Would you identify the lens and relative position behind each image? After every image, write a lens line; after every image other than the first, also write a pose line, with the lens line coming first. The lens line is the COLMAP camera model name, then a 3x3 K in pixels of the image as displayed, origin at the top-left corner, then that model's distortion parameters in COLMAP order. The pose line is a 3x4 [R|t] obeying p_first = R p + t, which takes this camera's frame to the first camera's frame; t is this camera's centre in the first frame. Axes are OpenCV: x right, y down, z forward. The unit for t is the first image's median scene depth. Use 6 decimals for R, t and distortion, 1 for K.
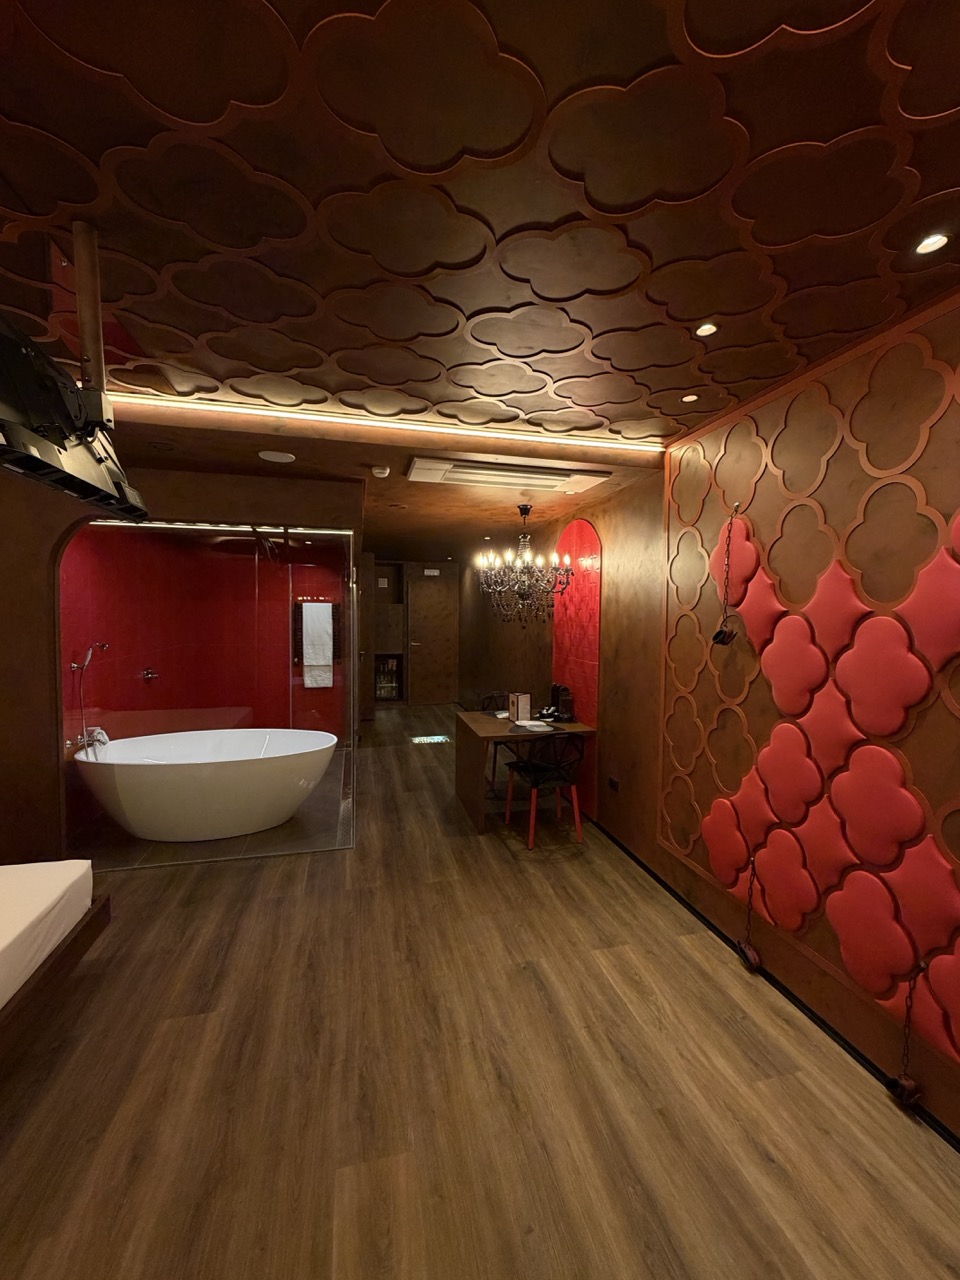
lens RADIAL K [[509.1, 0, 478.7], [0, 509.1, 635.6], [0, 0, 1]] dist [-0.001023, 0.000165]
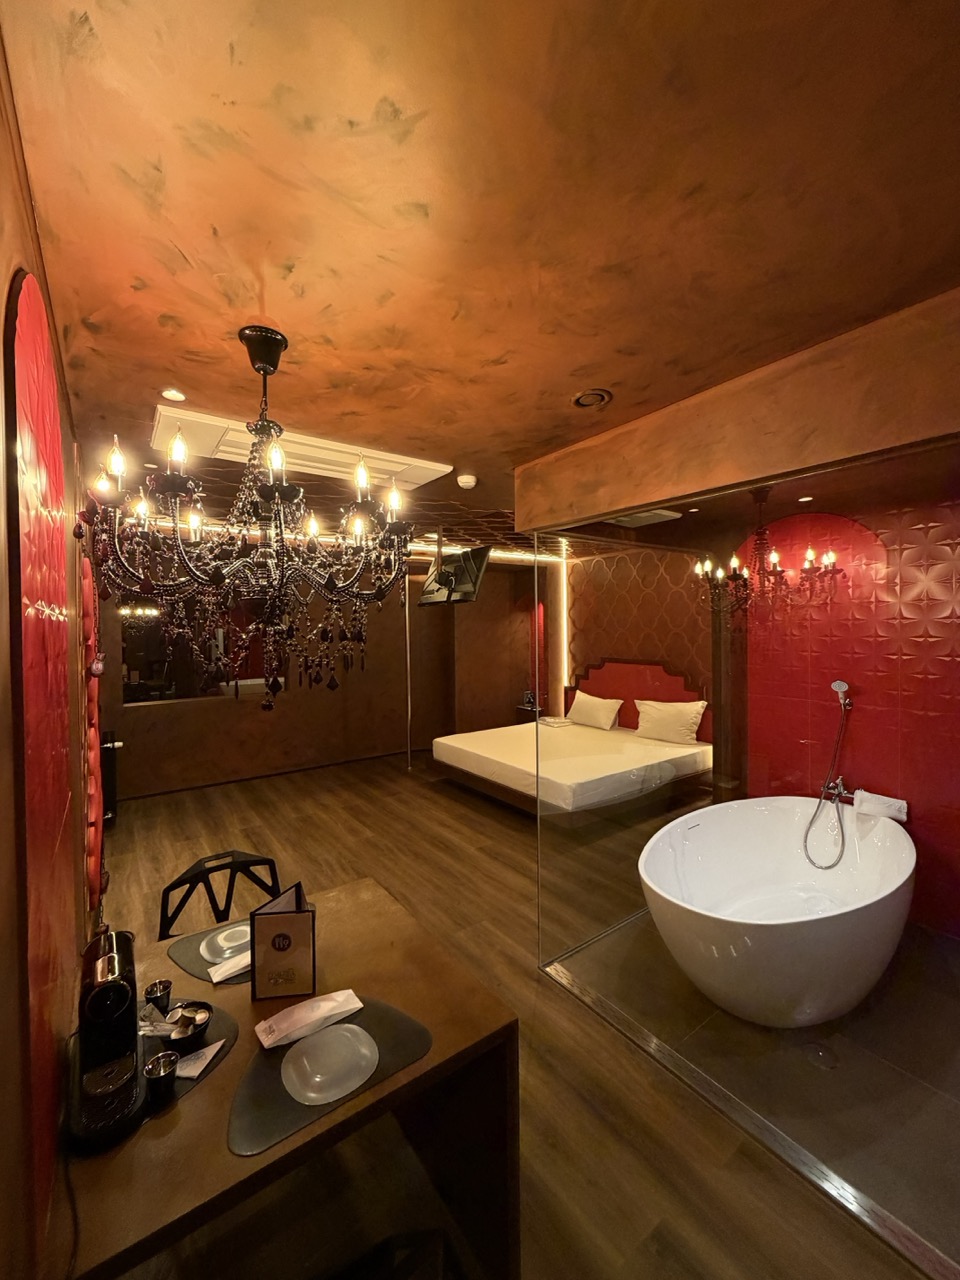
lens RADIAL K [[509.1, 0, 478.7], [0, 509.1, 635.6], [0, 0, 1]] dist [-0.001023, 0.000165]
pose [[-0.927134, 0.008207, -0.374641, 0.137664], [-0.013302, 0.998409, 0.054790, -0.130266], [0.374495, 0.055781, -0.925550, 2.184216]]
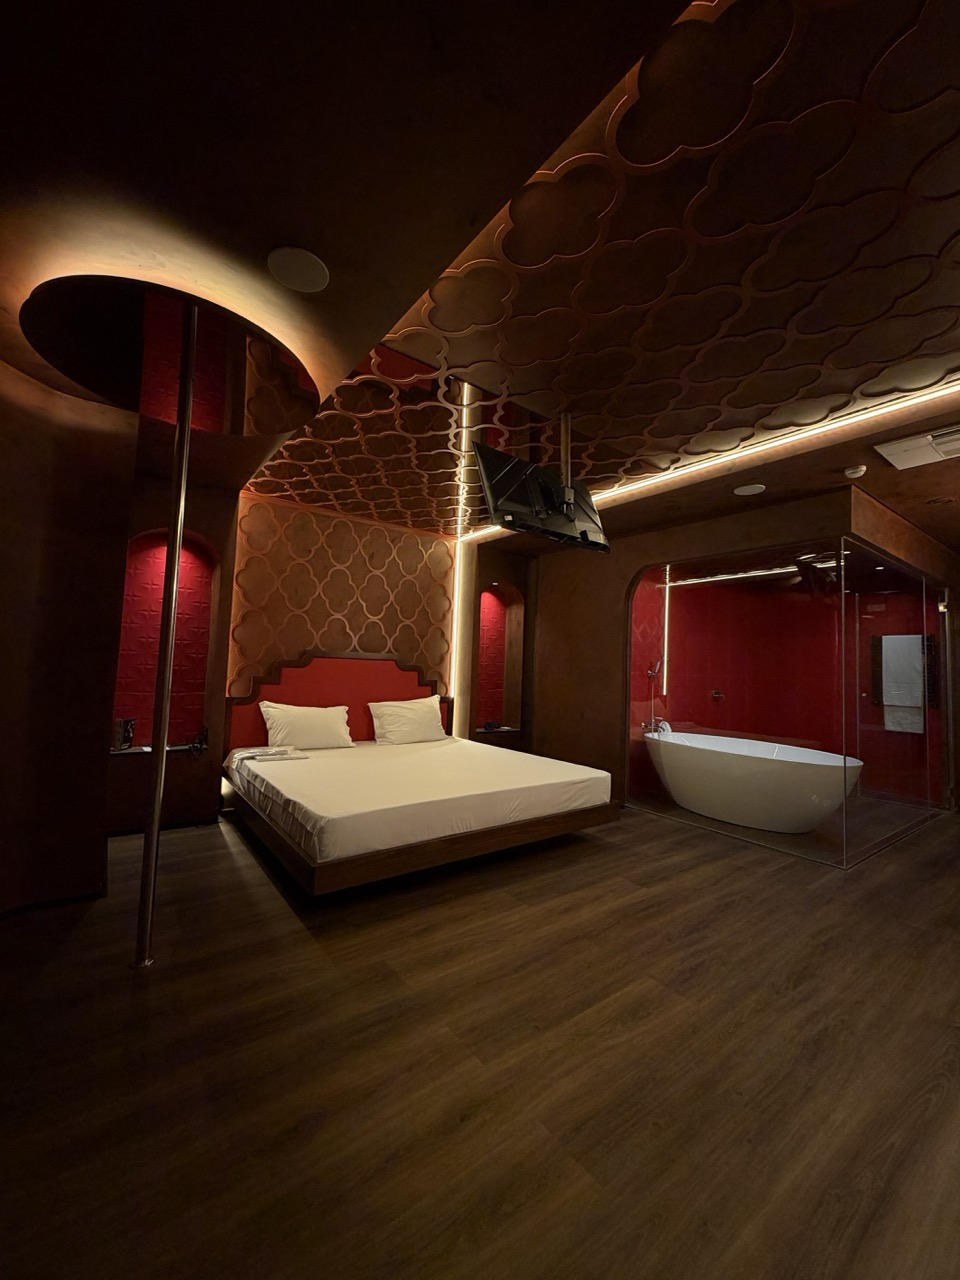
lens RADIAL K [[509.1, 0, 478.7], [0, 509.1, 635.6], [0, 0, 1]] dist [-0.001023, 0.000165]
pose [[0.392379, -0.051324, -0.918371, 0.496553], [-0.073451, 0.993505, -0.086906, 0.163083], [0.916866, 0.101555, 0.386061, -0.028015]]
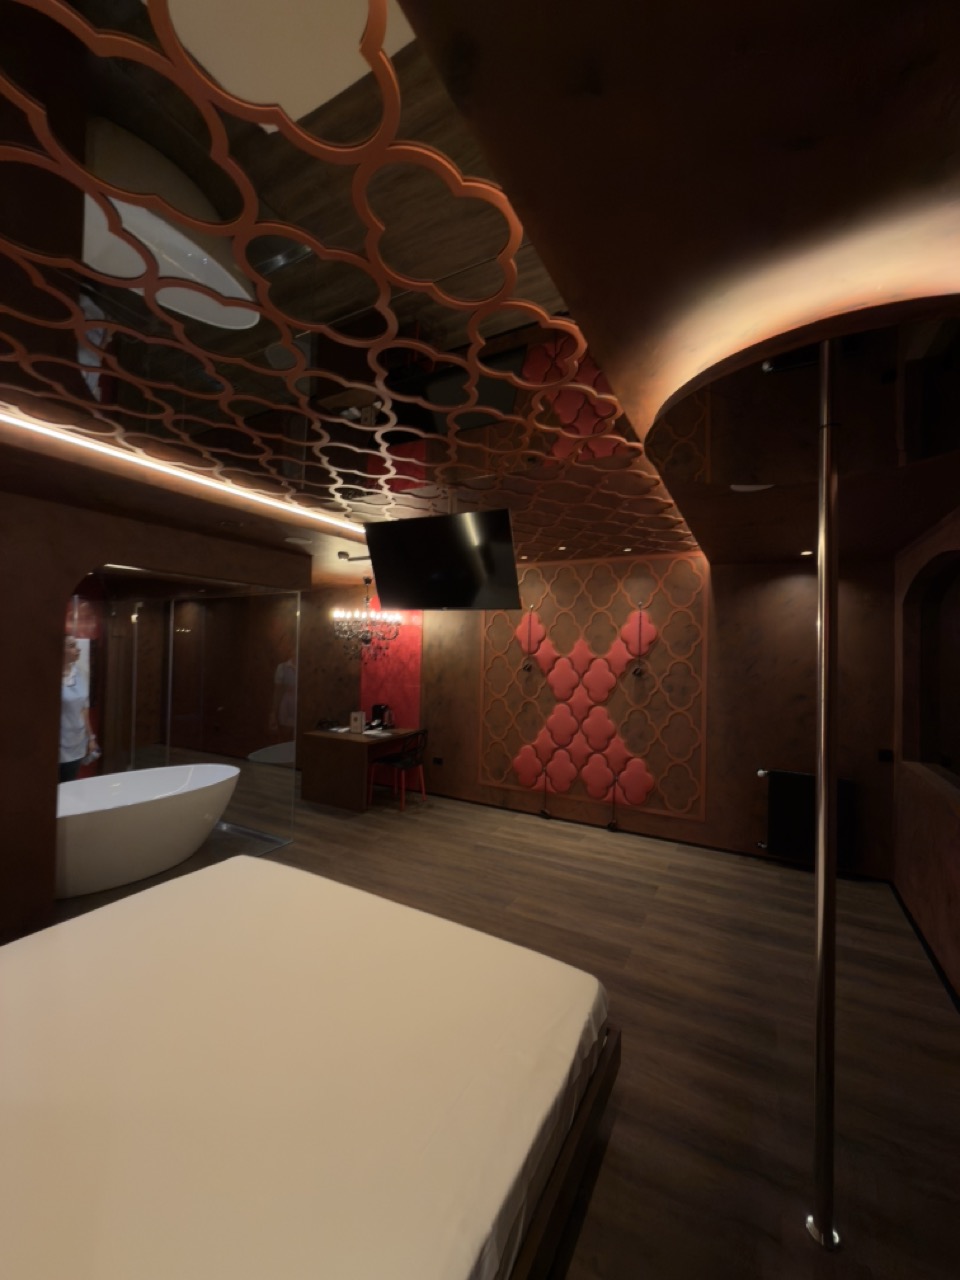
lens RADIAL K [[510.6, 0, 480.0], [0, 510.6, 640.0], [0, 0, 1]] dist [0.000871, 0.000022]
pose [[0.680409, 0.016141, 0.732655, -1.169957], [0.019054, 0.999030, -0.039705, -0.030208], [-0.732585, 0.040976, 0.679441, -0.290260]]
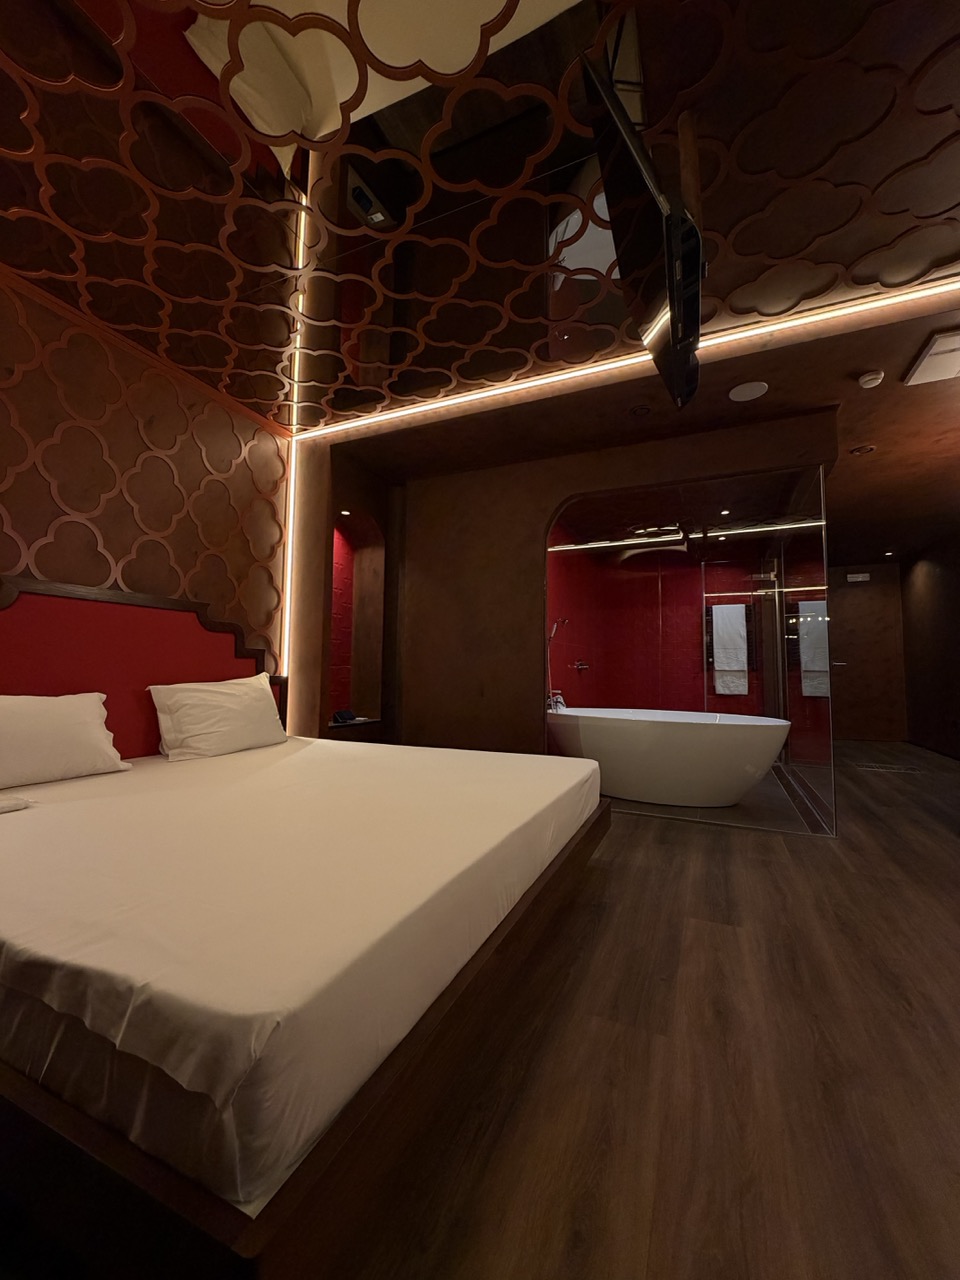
lens RADIAL K [[509.1, 0, 478.7], [0, 509.1, 635.6], [0, 0, 1]] dist [-0.001023, 0.000165]
pose [[0.786076, -0.044596, -0.616519, -0.243531], [-0.029485, 0.993554, -0.109462, 0.267086], [0.617427, 0.104224, 0.779693, -0.045206]]
